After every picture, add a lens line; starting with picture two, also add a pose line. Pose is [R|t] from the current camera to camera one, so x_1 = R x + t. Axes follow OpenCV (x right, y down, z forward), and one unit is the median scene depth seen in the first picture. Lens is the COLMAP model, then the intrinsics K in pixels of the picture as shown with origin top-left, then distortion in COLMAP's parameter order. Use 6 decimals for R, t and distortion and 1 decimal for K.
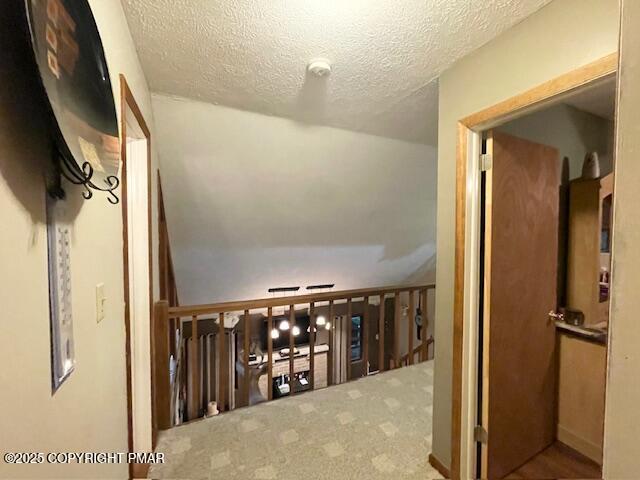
lens RADIAL K [[261.7, 0, 320.3], [0, 261.7, 242.3], [0, 0, 1]] dist [-0.003837, 0.000626]
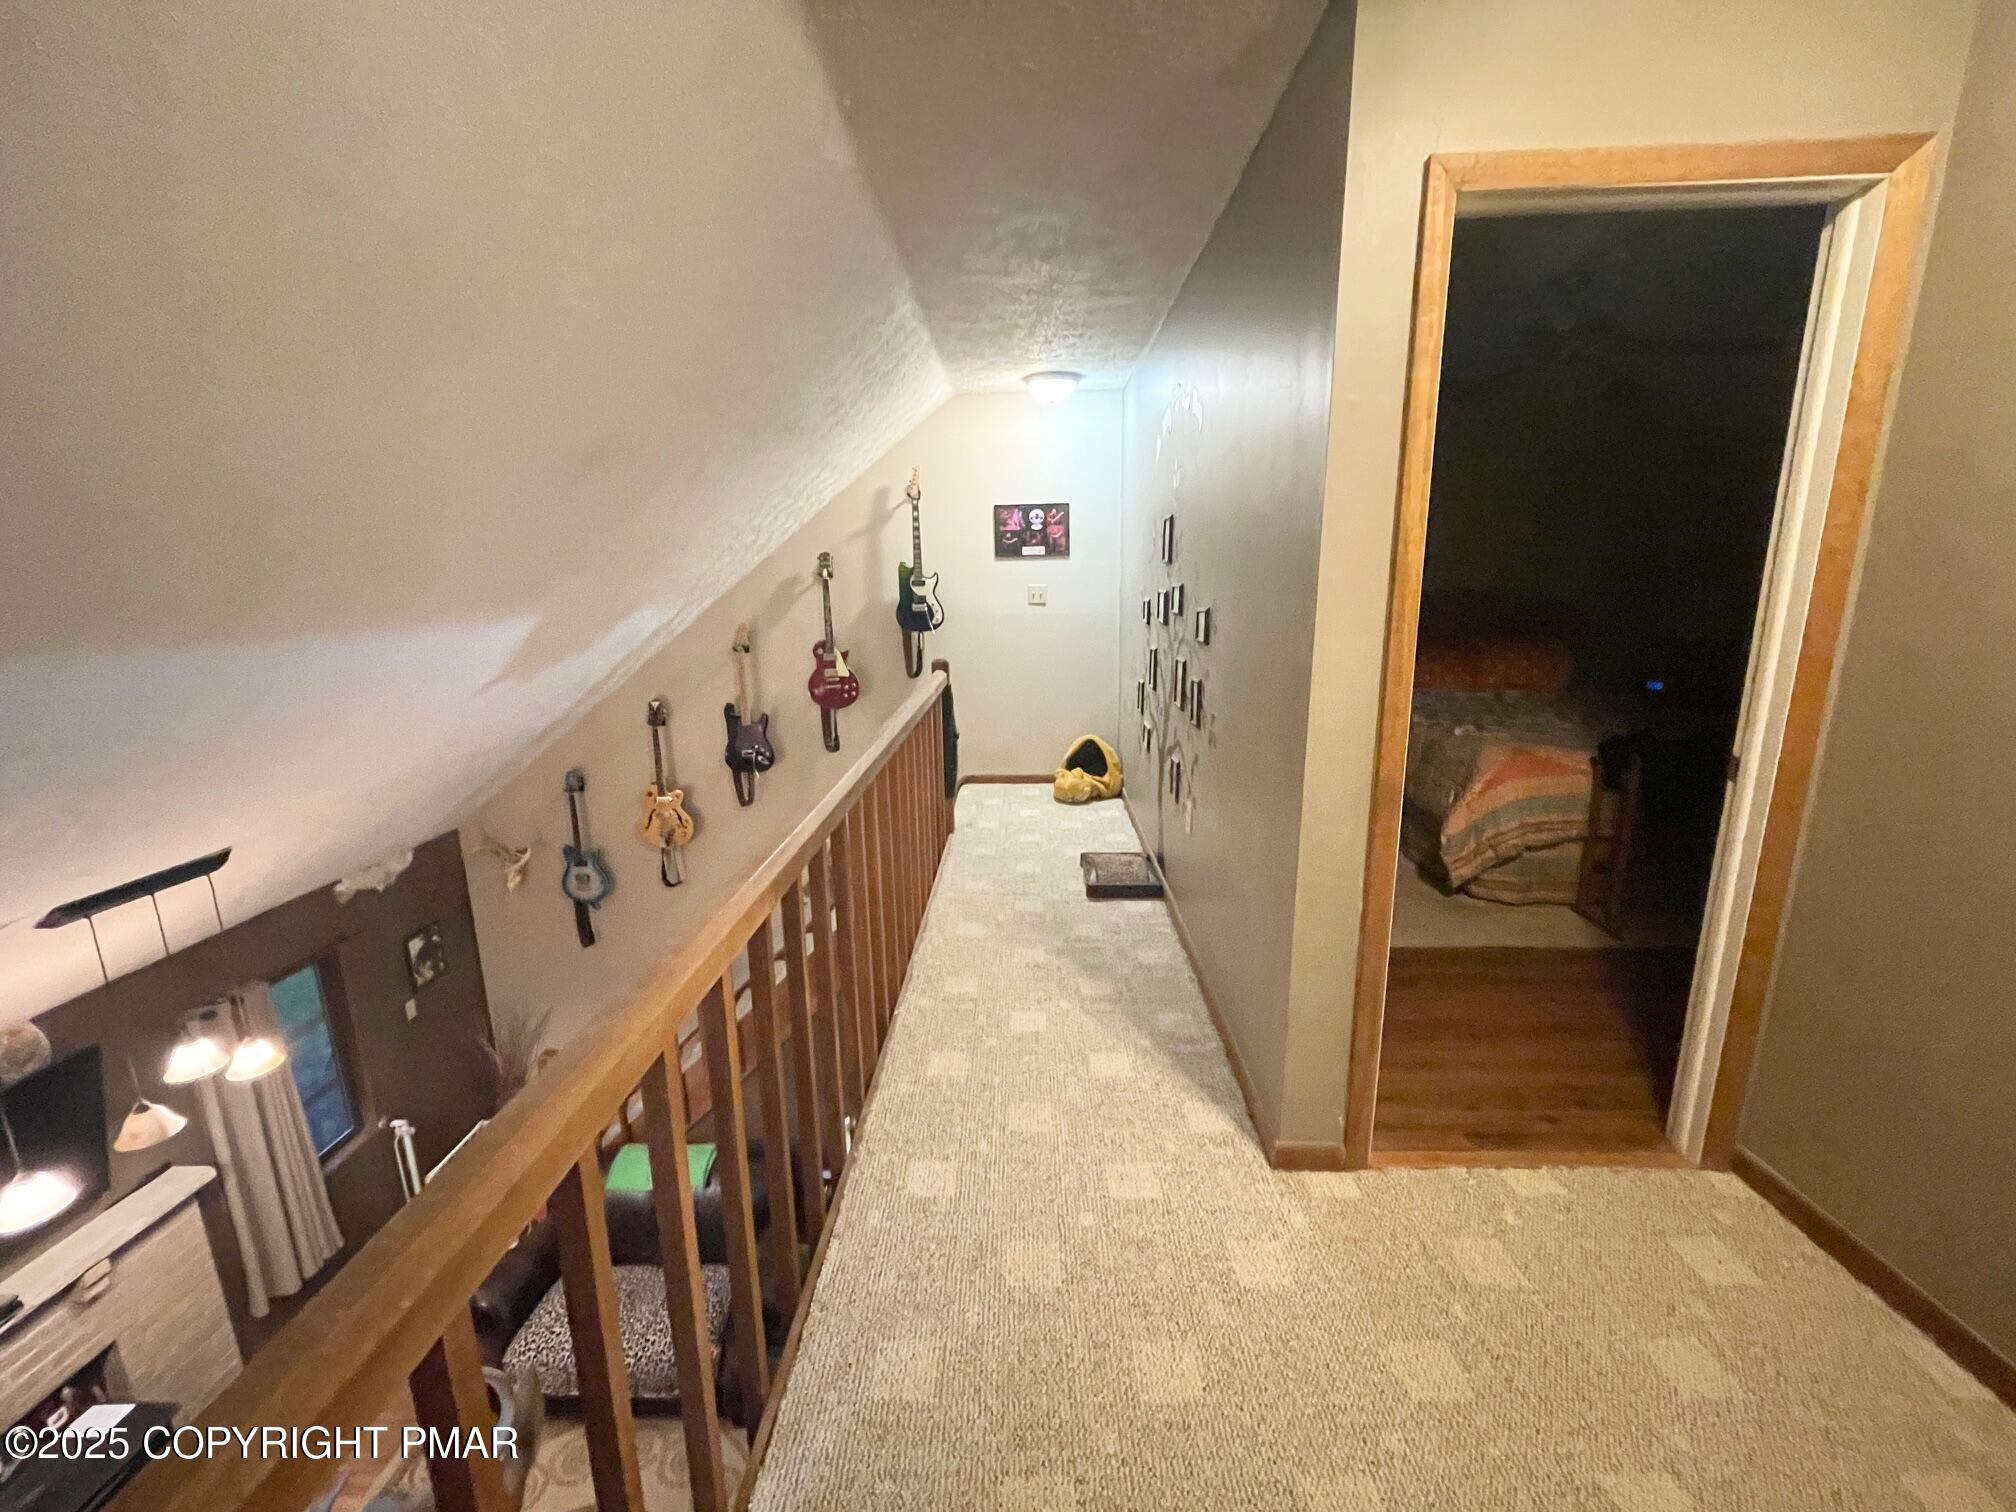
lens RADIAL K [[824.2, 0, 1008.6], [0, 824.2, 751.3], [0, 0, 1]] dist [-0.003837, 0.000626]
pose [[0.452252, -0.204944, 0.868024, -0.163476], [0.047685, 0.977405, 0.205924, -0.002703], [-0.890614, -0.051738, 0.451807, 0.203107]]
